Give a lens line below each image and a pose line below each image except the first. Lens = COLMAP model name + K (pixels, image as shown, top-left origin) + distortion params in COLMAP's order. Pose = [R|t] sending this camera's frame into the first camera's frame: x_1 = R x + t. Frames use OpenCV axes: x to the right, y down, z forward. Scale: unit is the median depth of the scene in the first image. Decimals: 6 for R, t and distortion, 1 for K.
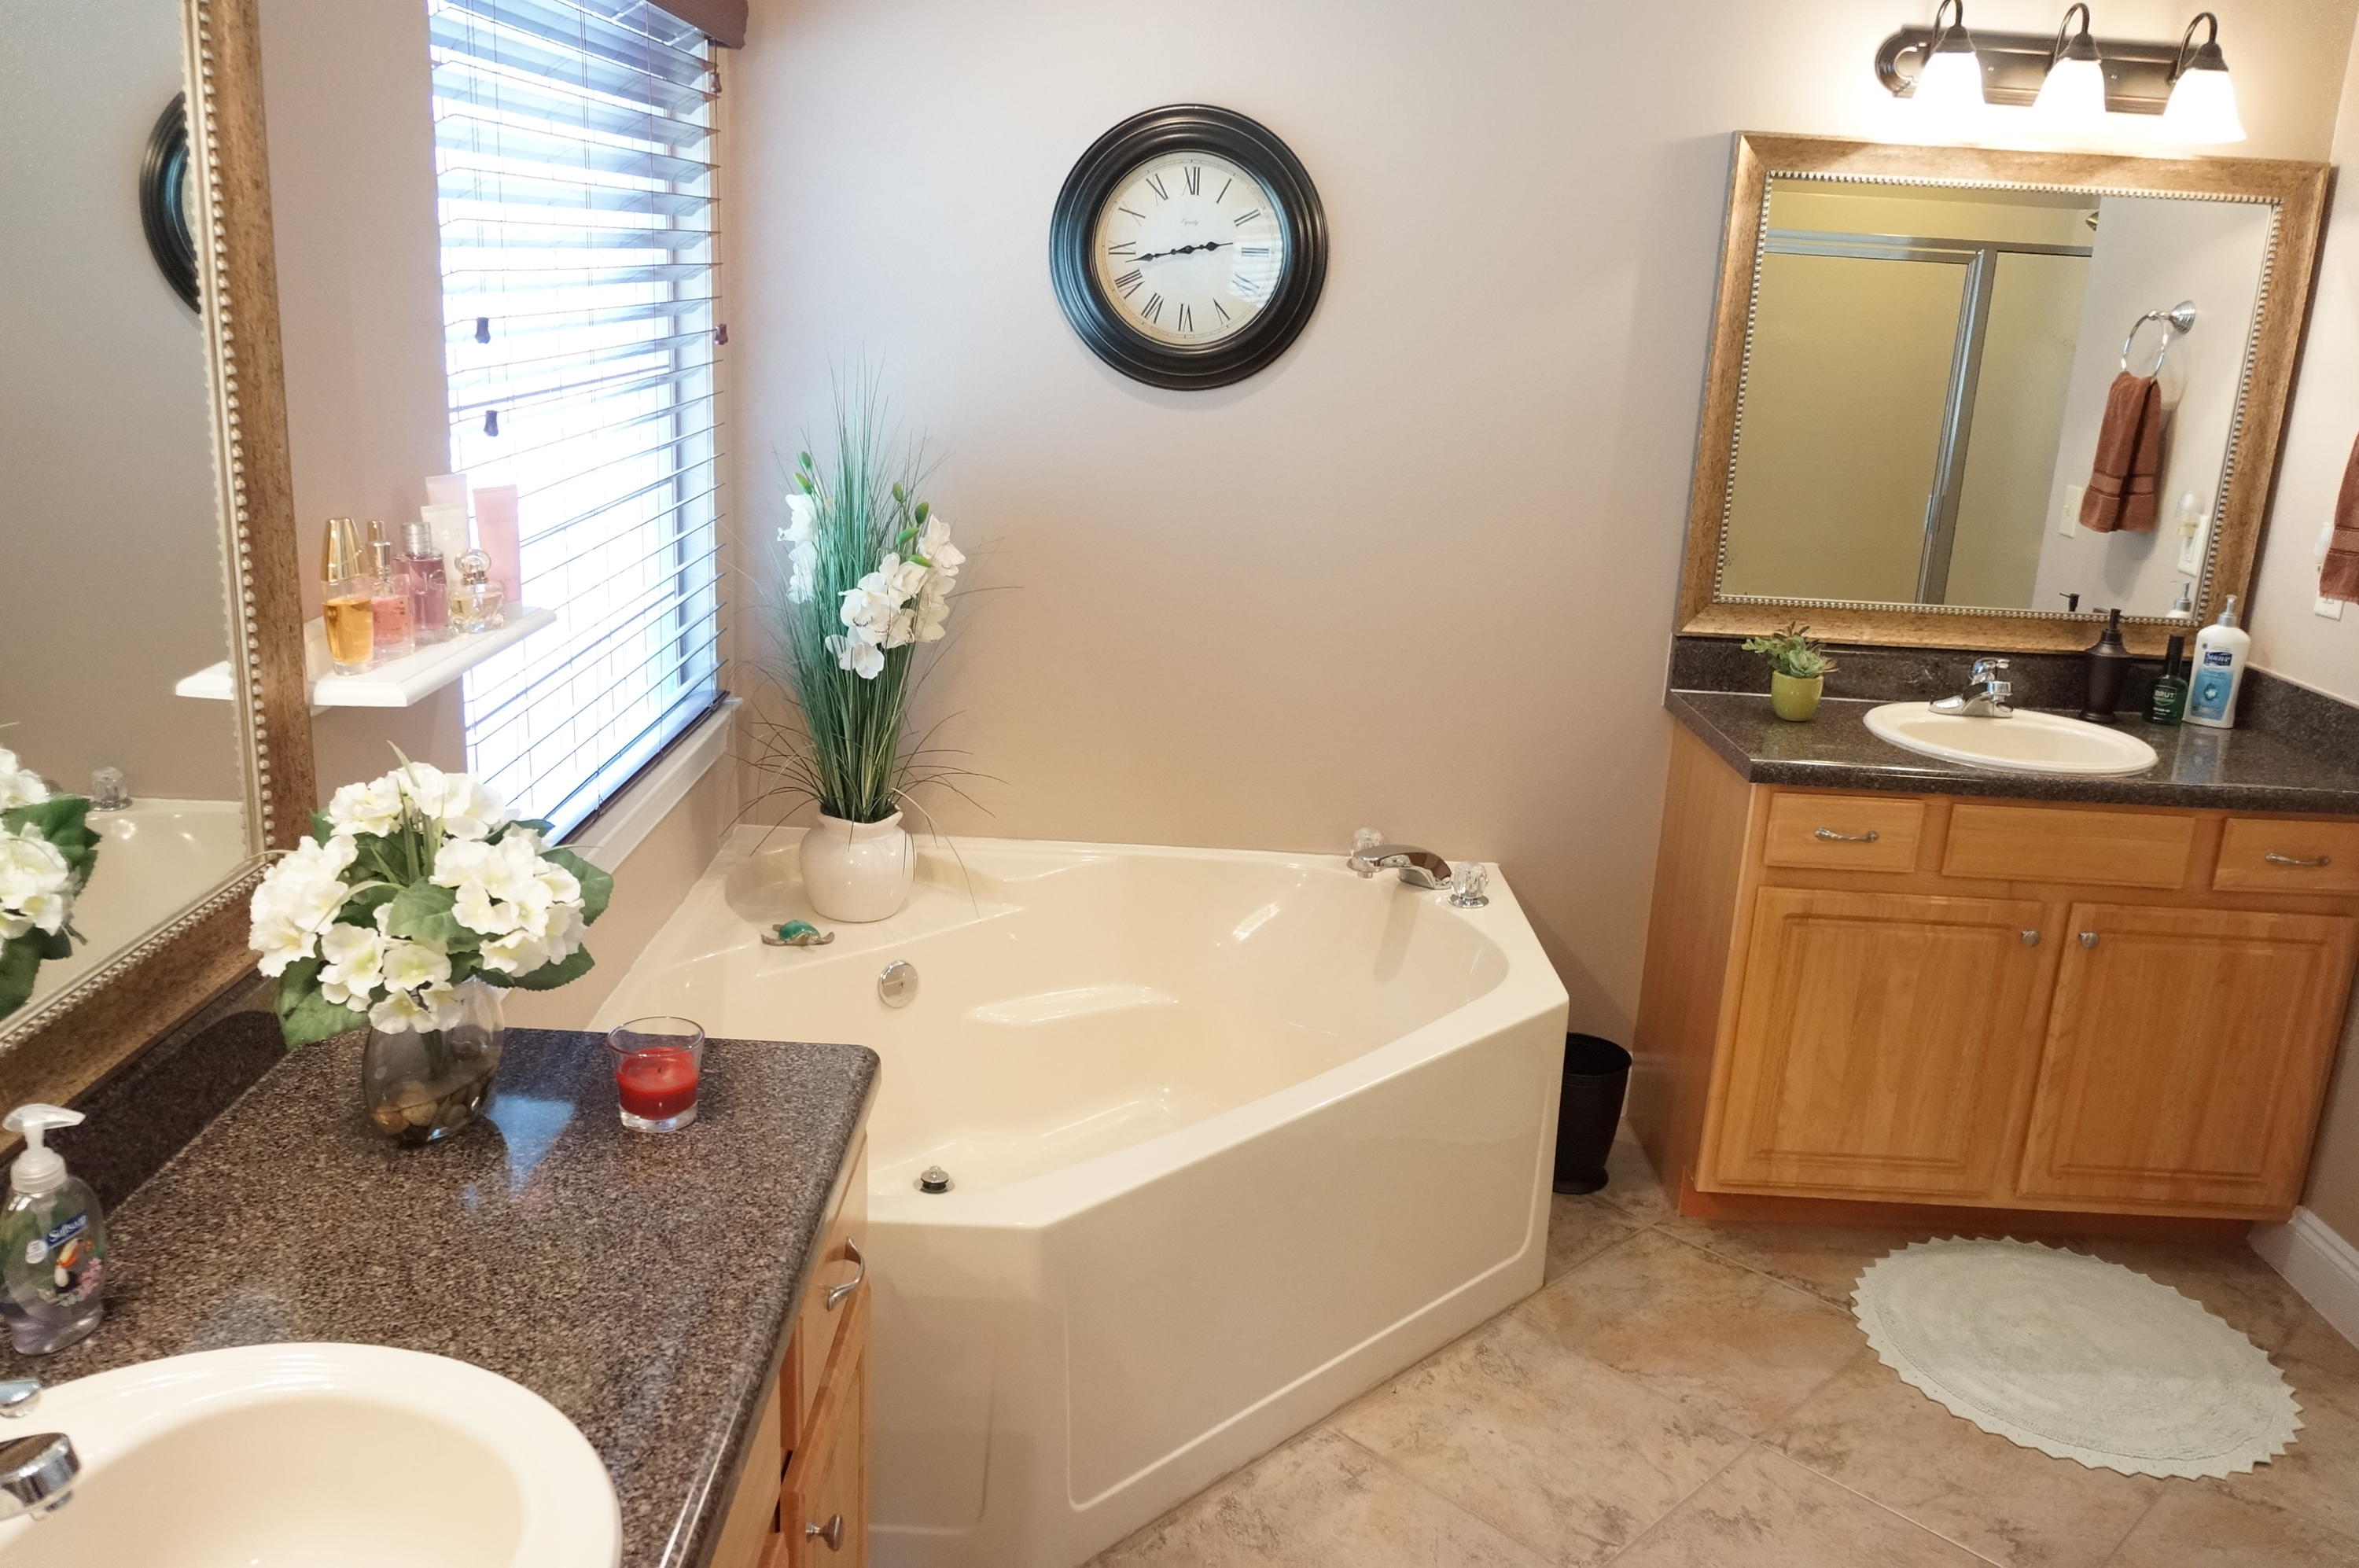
lens RADIAL K [[1865.1, 0, 1194.8], [0, 1865.1, 775.6], [0, 0, 1]] dist [-0.027711, 0.003173]
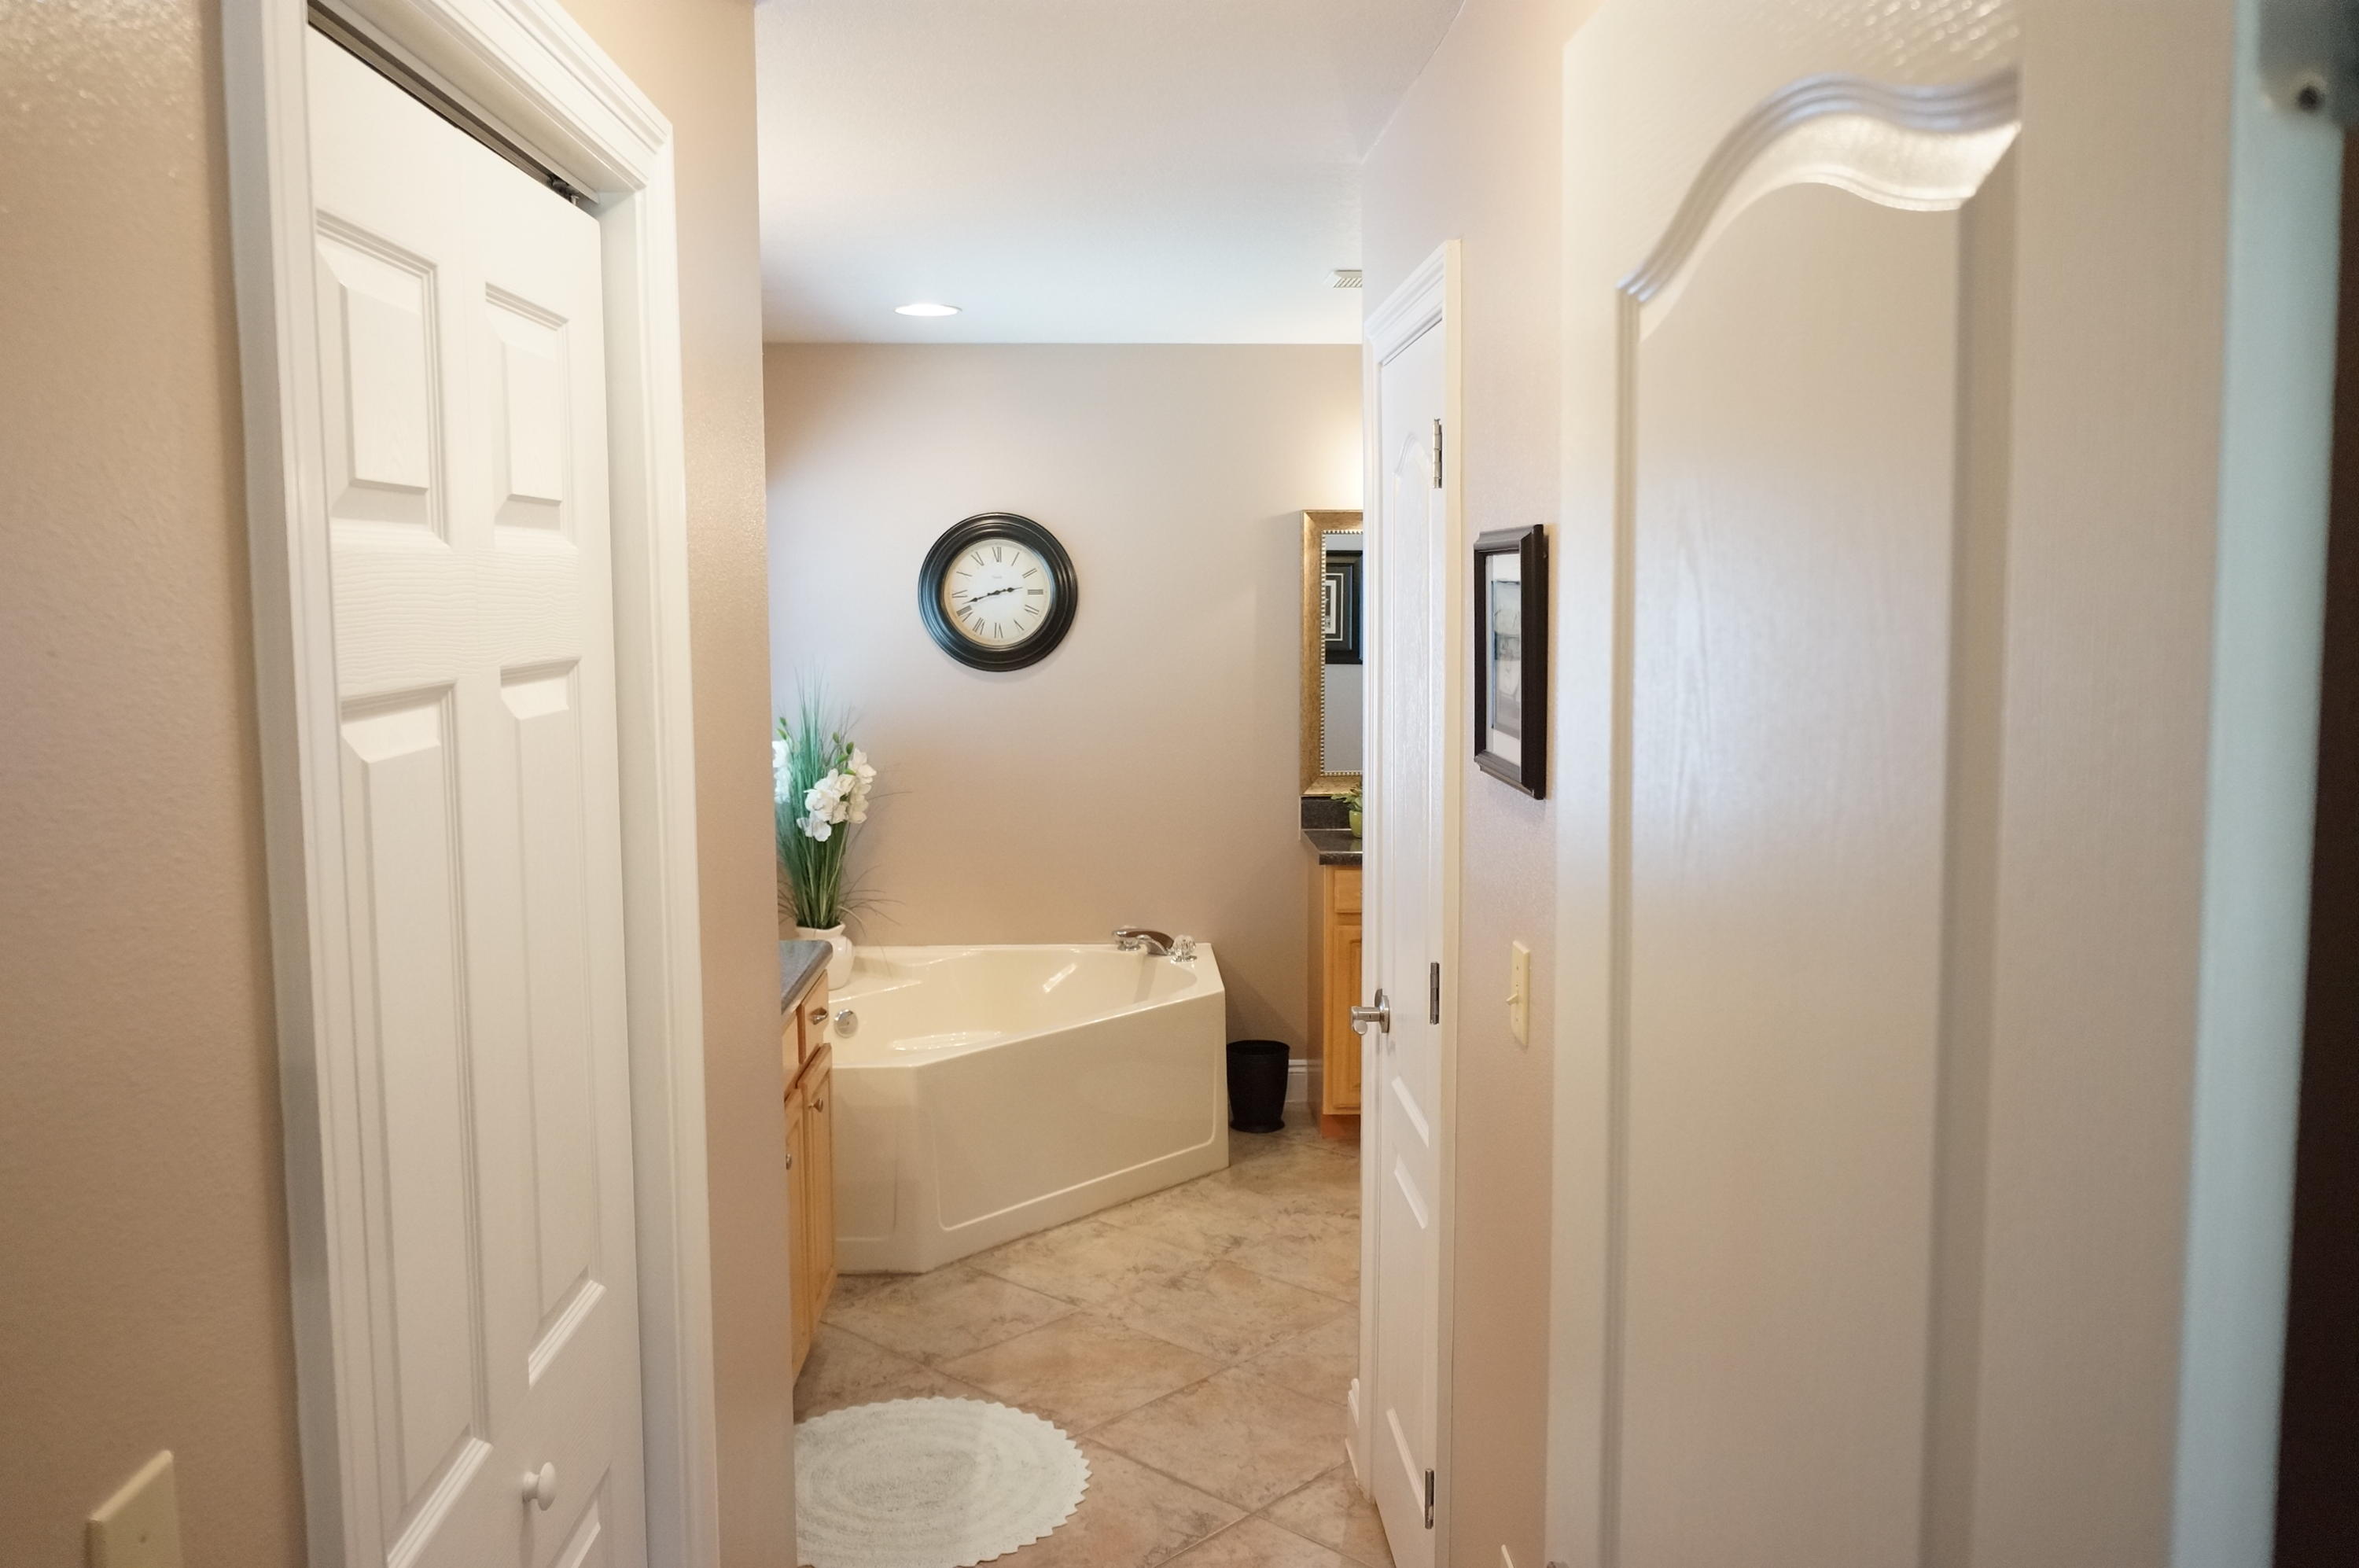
lens RADIAL K [[1876.3, 0, 1175.7], [0, 1876.3, 777.0], [0, 0, 1]] dist [-0.001943, 0.015733]
pose [[0.997977, -0.060273, 0.020234, 0.120736], [0.062843, 0.983424, -0.170082, 0.204203], [-0.009647, 0.171009, 0.985222, -0.730285]]
